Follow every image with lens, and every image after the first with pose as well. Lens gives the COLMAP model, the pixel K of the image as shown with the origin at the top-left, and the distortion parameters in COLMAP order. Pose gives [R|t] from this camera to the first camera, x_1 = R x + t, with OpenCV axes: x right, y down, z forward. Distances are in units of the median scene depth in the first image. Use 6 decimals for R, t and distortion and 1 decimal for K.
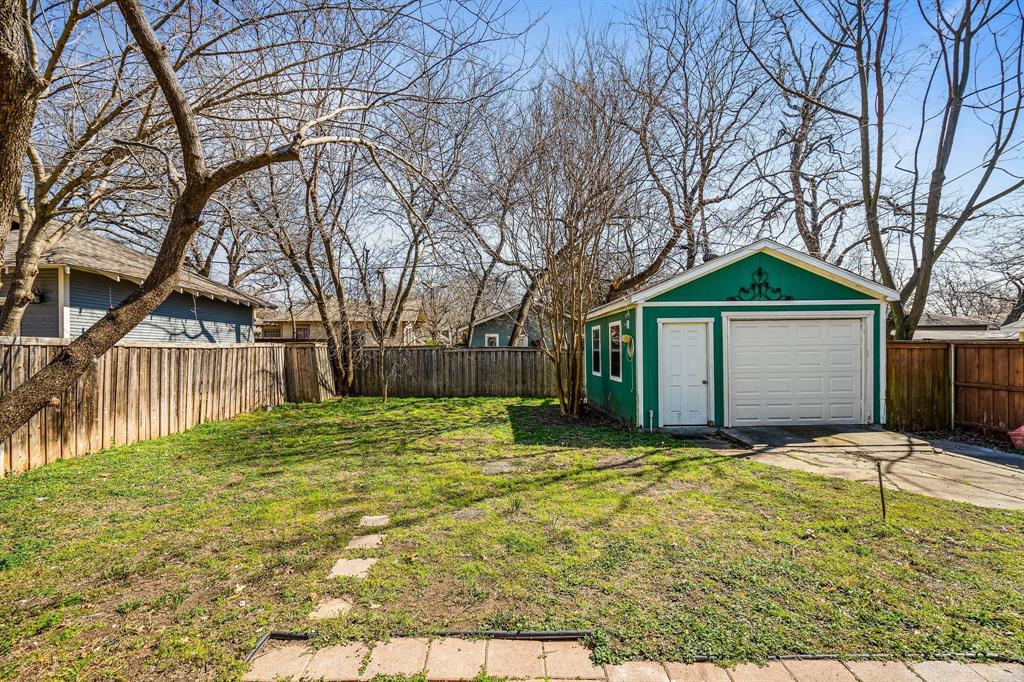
lens RADIAL K [[487.0, 0, 506.7], [0, 487.0, 343.6], [0, 0, 1]] dist [-0.000627, 0.000952]
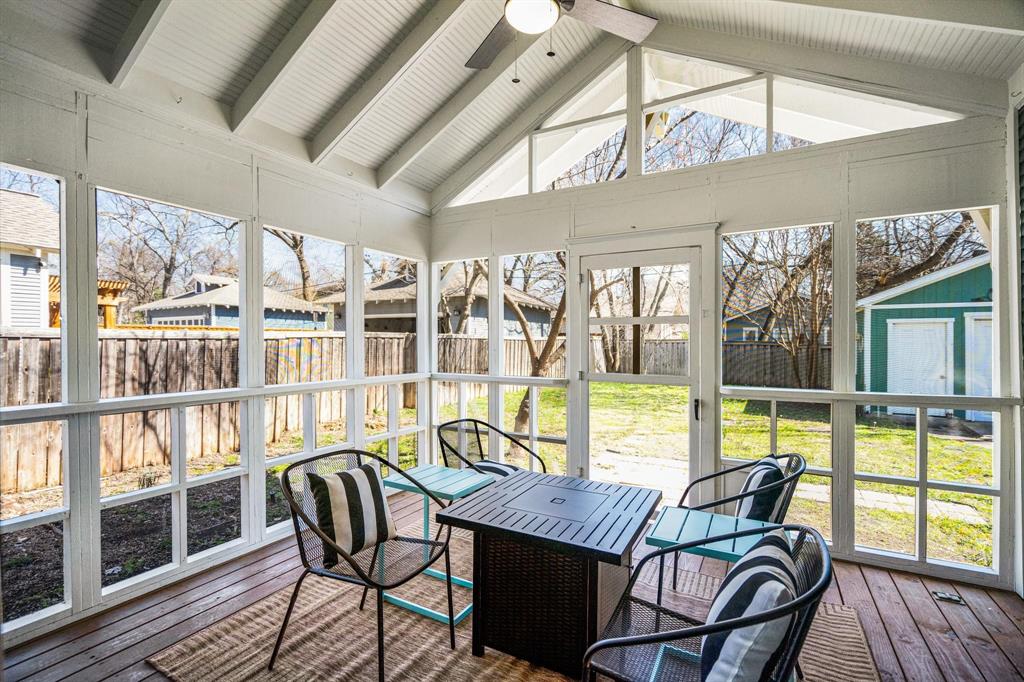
lens RADIAL K [[487.0, 0, 506.7], [0, 487.0, 343.6], [0, 0, 1]] dist [-0.000627, 0.000952]
pose [[0.870124, 0.015676, -0.492584, 0.067261], [-0.006887, 0.999783, 0.019651, -0.007414], [0.492785, -0.013706, 0.870043, -0.308679]]
